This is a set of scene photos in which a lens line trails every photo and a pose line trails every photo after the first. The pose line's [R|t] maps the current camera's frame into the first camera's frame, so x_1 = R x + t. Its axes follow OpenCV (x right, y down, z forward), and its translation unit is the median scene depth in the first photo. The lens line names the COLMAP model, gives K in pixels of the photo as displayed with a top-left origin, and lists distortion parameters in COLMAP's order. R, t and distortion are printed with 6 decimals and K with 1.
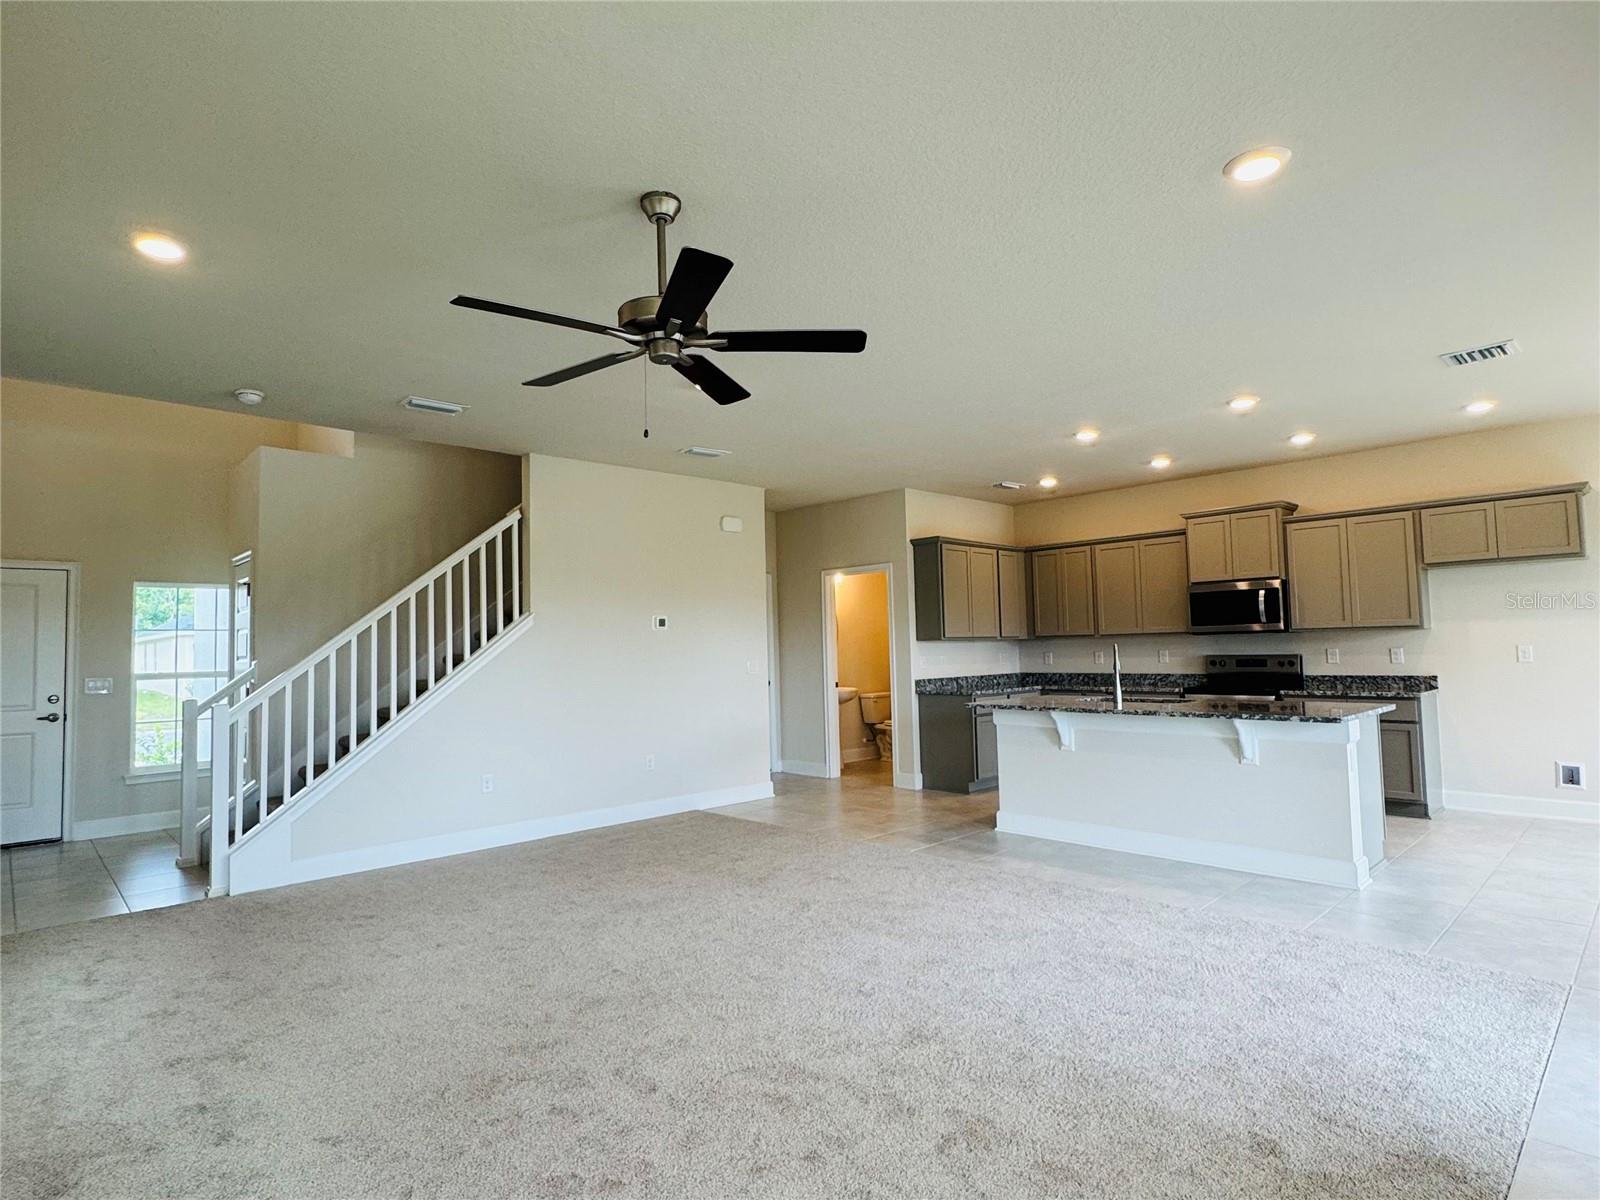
lens RADIAL K [[850.8, 0, 805.5], [0, 850.8, 601.5], [0, 0, 1]] dist [-0.007195, 0.001254]
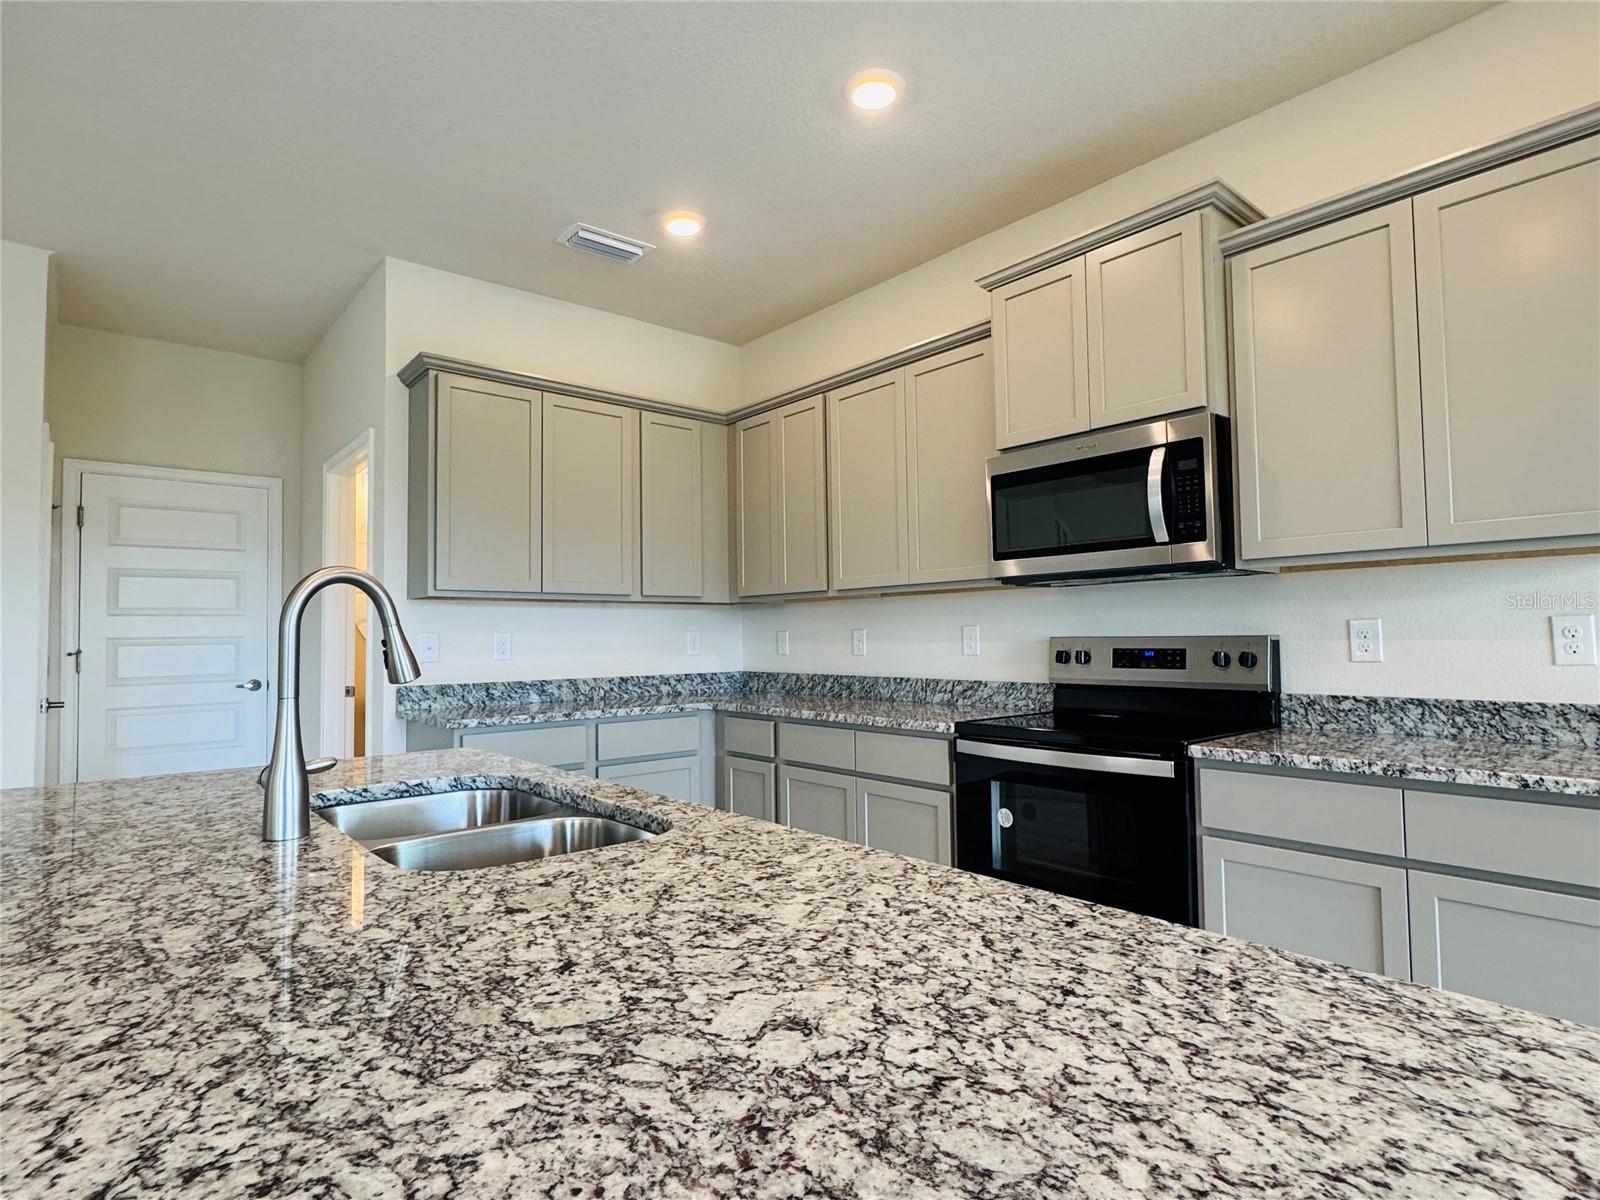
lens RADIAL K [[850.8, 0, 800.2], [0, 850.8, 599.4], [0, 0, 1]] dist [-0.007195, 0.001254]
pose [[0.998247, 0.004255, -0.059039, 0.393674], [-0.003403, 0.999889, 0.014524, 0.041293], [0.059094, -0.014297, 0.998150, 0.613571]]
